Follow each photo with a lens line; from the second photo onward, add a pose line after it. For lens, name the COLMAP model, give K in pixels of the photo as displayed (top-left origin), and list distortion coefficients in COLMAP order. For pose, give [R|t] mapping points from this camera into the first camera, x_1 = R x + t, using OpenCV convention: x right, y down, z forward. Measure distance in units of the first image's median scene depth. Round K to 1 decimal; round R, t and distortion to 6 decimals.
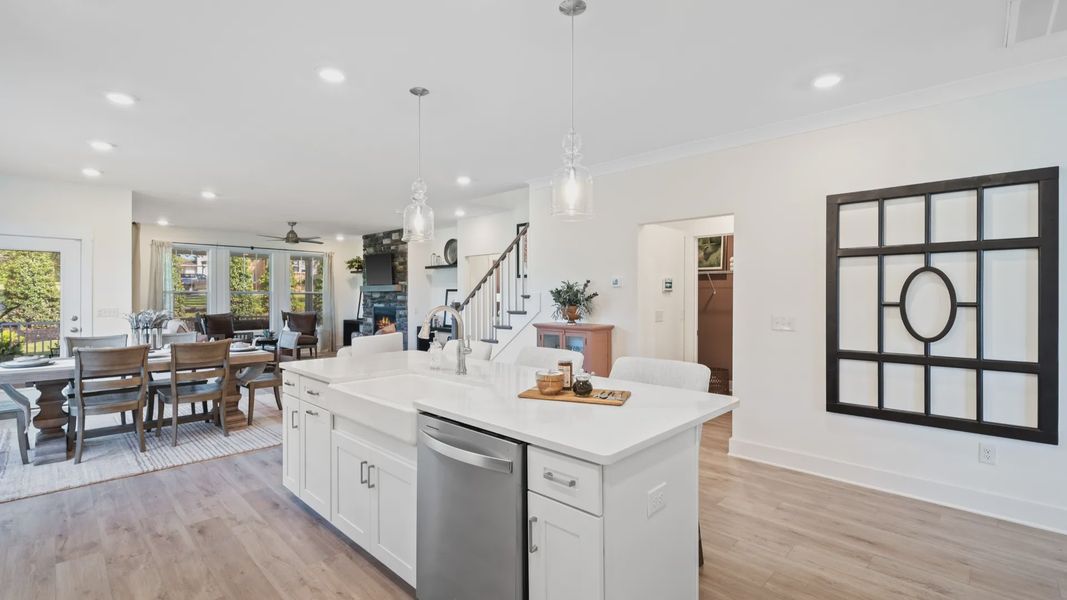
lens RADIAL K [[454.7, 0, 510.2], [0, 454.7, 296.2], [0, 0, 1]] dist [-0.001371, -0.000218]
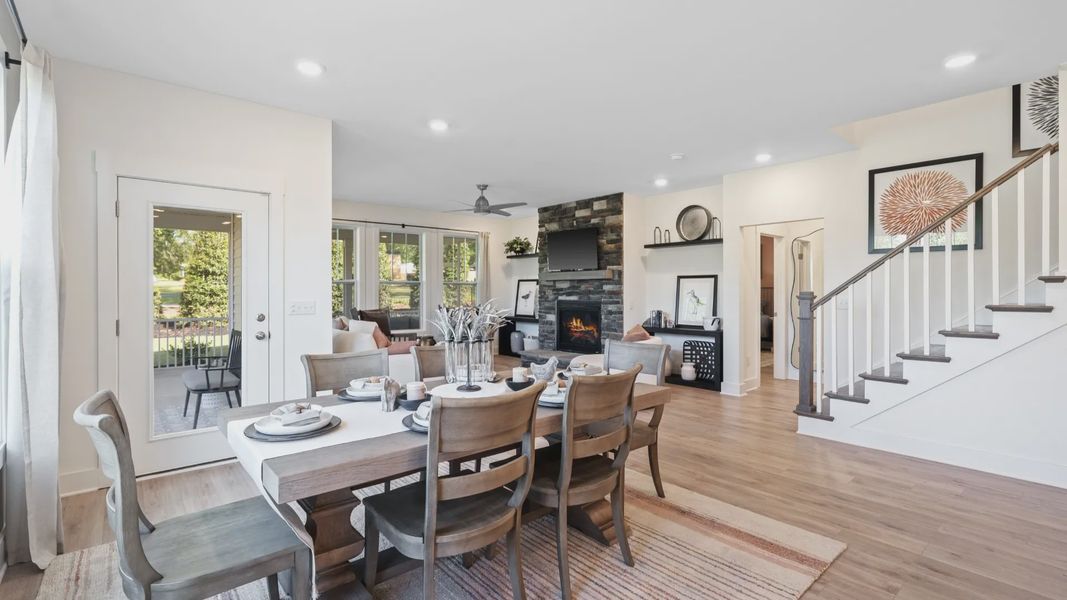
lens RADIAL K [[485.8, 0, 537.4], [0, 485.8, 292.5], [0, 0, 1]] dist [-0.002123, -0.000352]
pose [[0.995573, -0.003419, -0.093934, -0.282460], [0.003932, 0.999978, 0.005269, 0.006535], [0.093914, -0.005615, 0.995564, 0.199712]]
